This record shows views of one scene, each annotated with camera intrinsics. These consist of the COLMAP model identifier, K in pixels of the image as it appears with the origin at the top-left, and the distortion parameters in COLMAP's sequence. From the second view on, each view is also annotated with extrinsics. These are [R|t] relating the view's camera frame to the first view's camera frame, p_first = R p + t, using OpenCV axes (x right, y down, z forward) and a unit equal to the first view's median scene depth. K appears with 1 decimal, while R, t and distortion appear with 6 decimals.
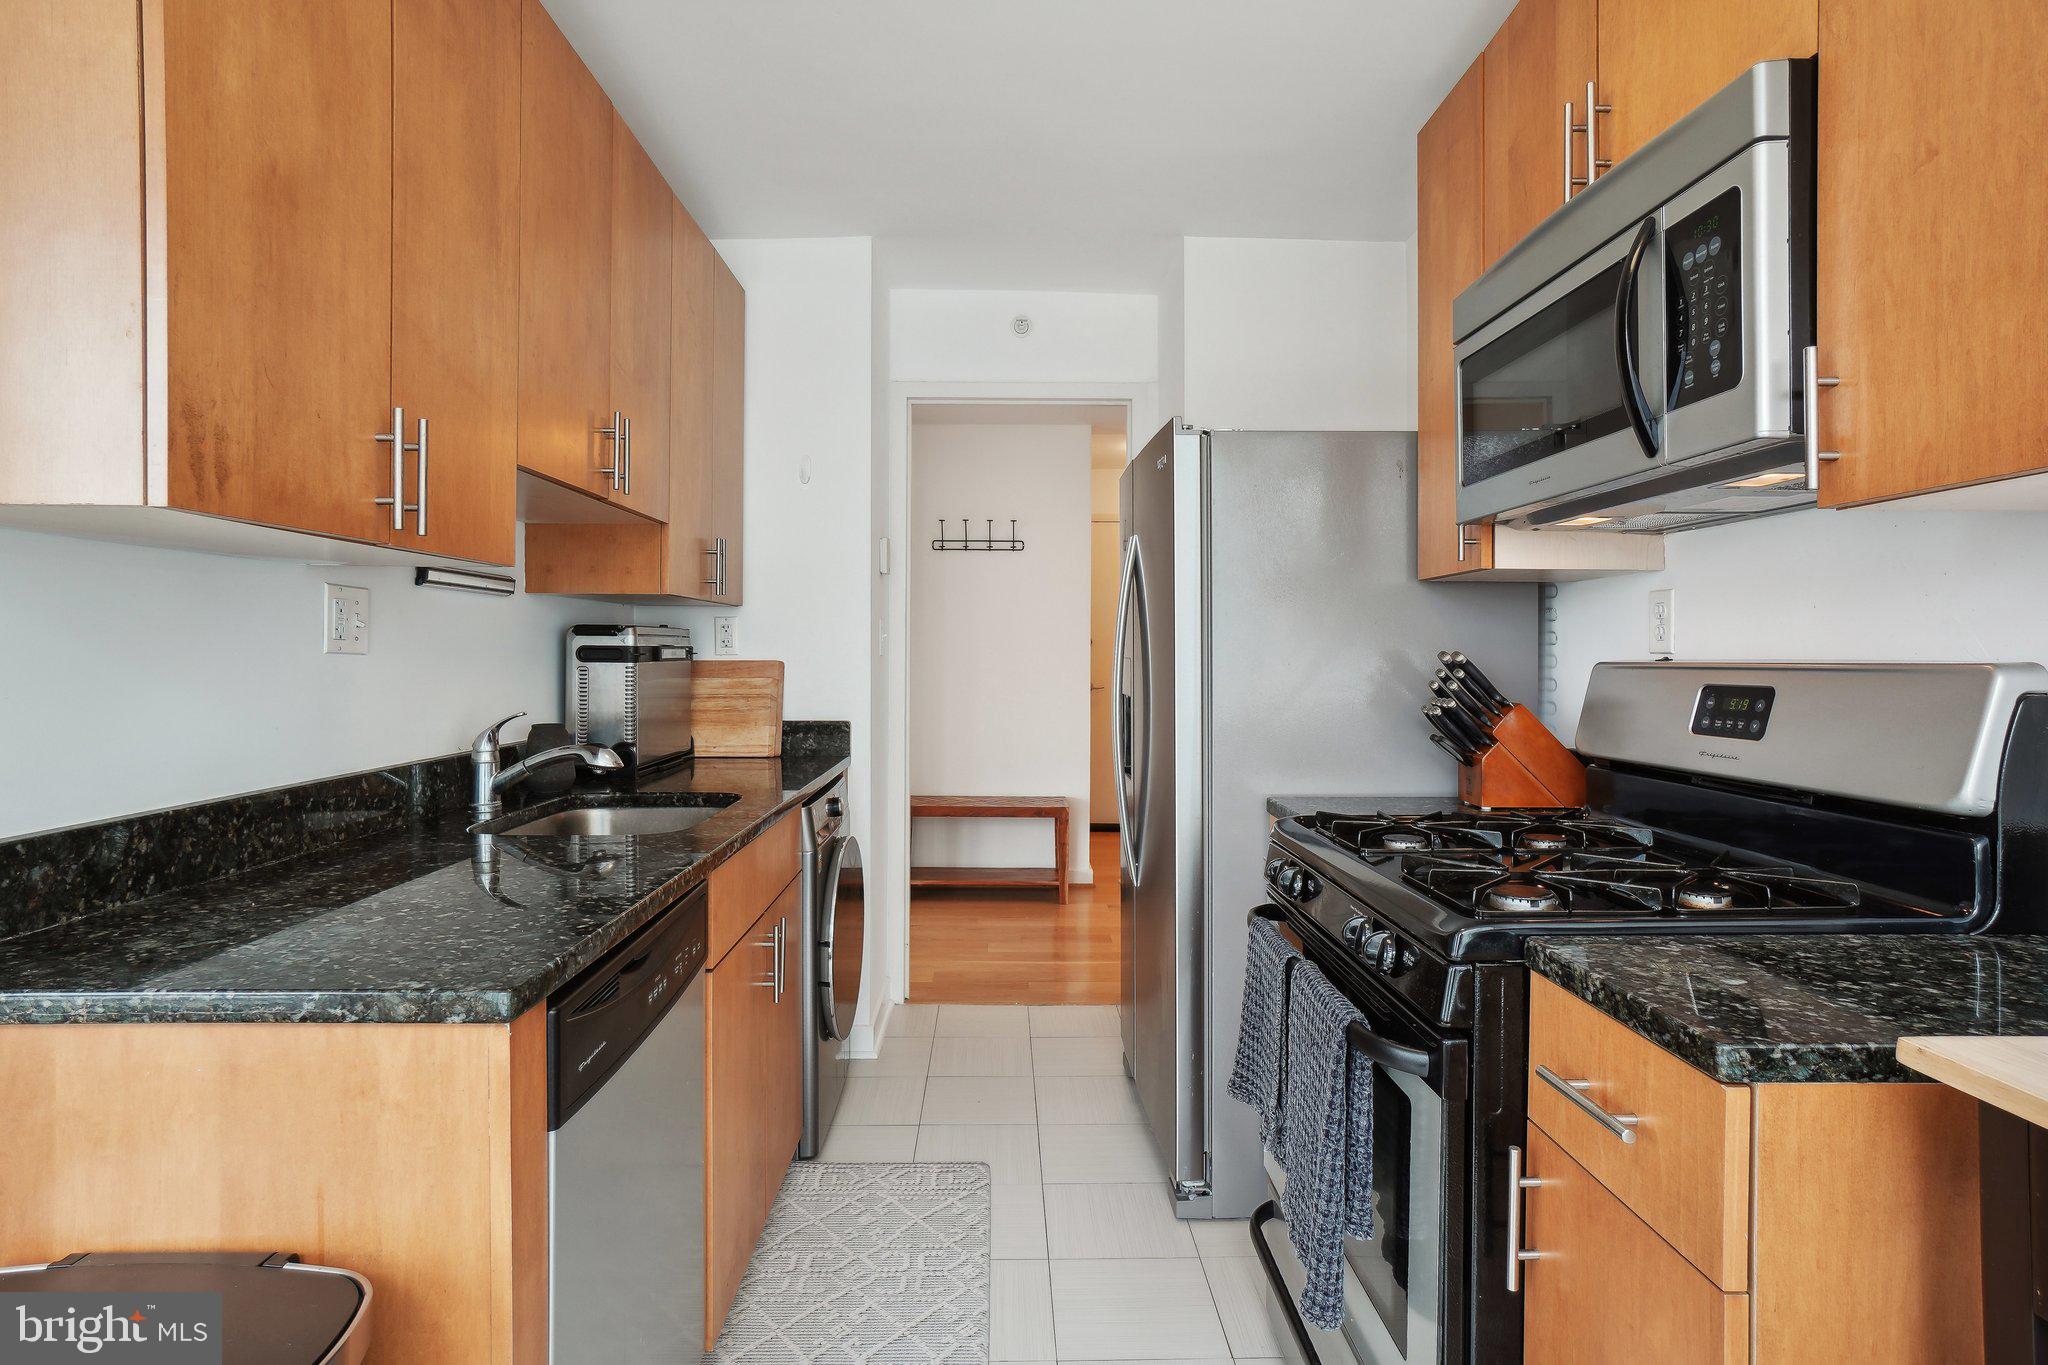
lens RADIAL K [[1065.7, 0, 1016.9], [0, 1065.7, 658.9], [0, 0, 1]] dist [-0.048065, 0.034405]
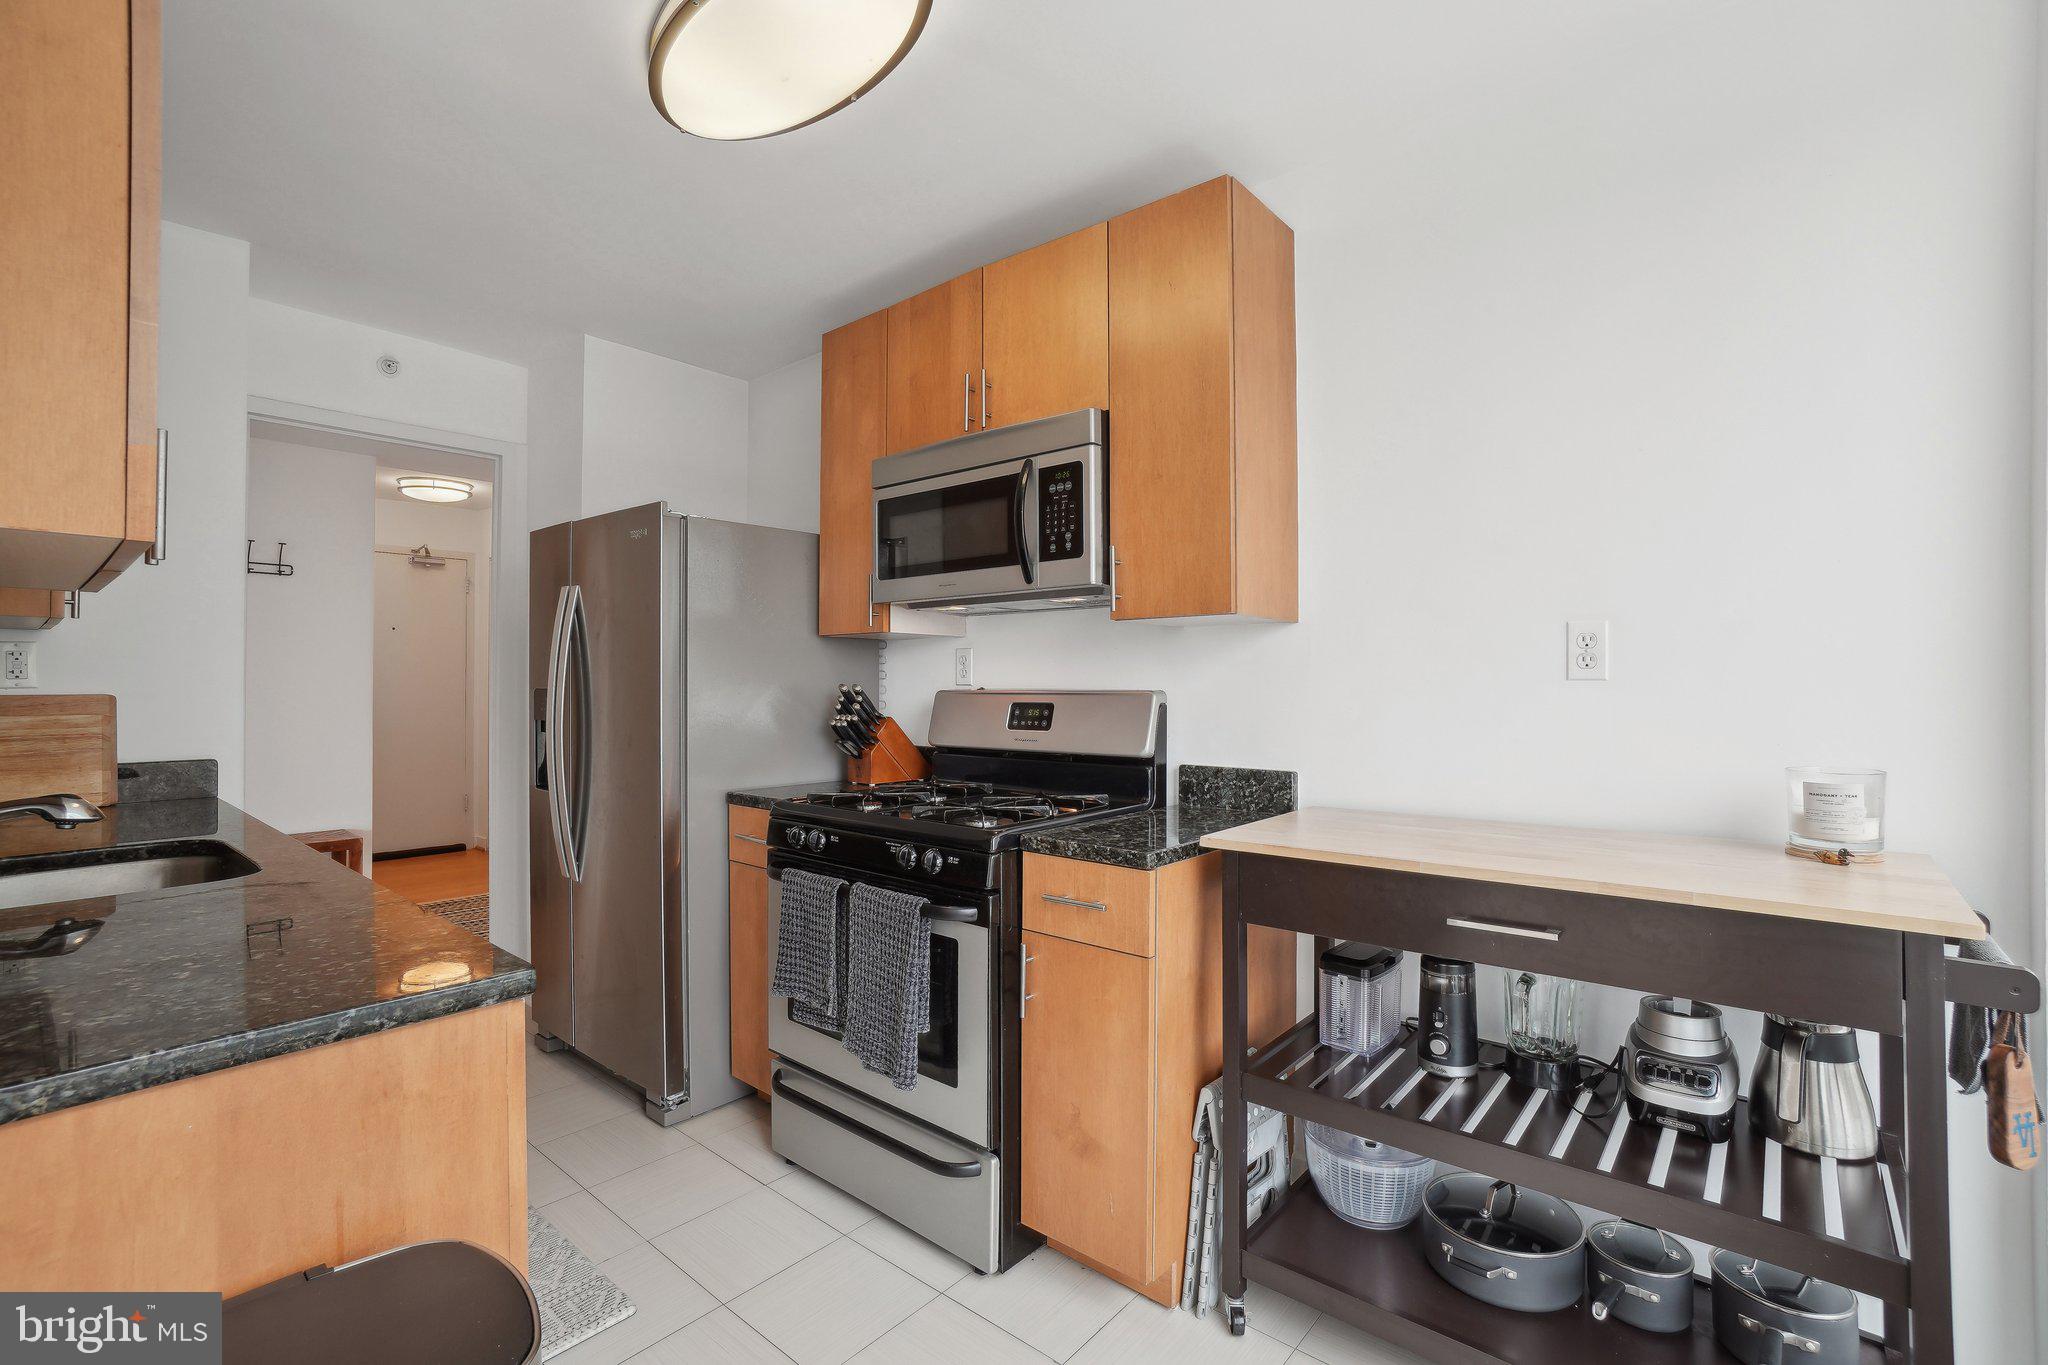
lens RADIAL K [[915.1, 0, 1028.3], [0, 915.1, 681.4], [0, 0, 1]] dist [-0.031227, 0.000307]
pose [[0.657877, -0.000683, 0.753125, -0.605190], [0.003966, 0.999989, -0.002558, -0.009425], [-0.753115, 0.004670, 0.657872, -0.087094]]
